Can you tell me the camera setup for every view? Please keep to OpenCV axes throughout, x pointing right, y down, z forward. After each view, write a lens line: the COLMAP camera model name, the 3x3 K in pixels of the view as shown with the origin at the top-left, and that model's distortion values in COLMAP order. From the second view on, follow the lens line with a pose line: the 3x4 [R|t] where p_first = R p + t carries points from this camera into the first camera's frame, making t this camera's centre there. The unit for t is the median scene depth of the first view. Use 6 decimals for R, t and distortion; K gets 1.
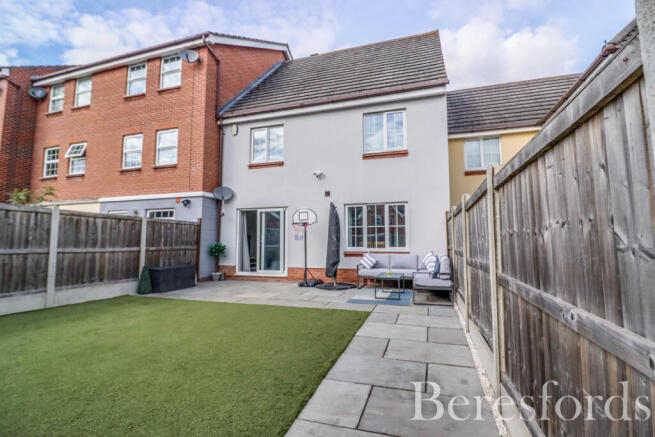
lens RADIAL K [[310.7, 0, 330.1], [0, 310.7, 216.3], [0, 0, 1]] dist [-0.001689, -0.000406]
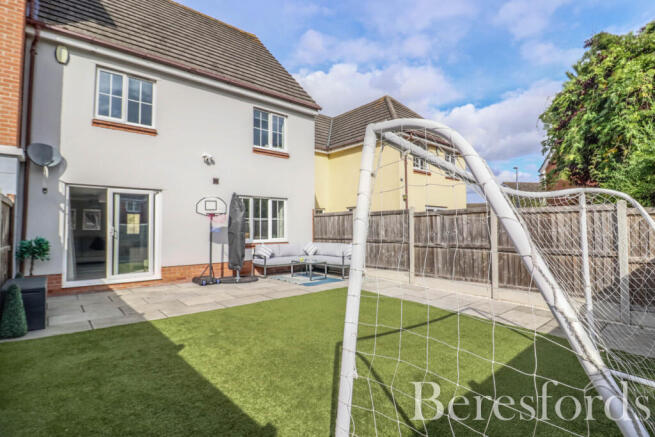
lens RADIAL K [[310.7, 0, 330.1], [0, 310.7, 216.3], [0, 0, 1]] dist [-0.001689, -0.000406]
pose [[0.539511, 0.035249, 0.841240, -0.577147], [-0.068437, 0.997653, 0.002088, 0.005106], [-0.839193, -0.058698, 0.540657, 0.215855]]
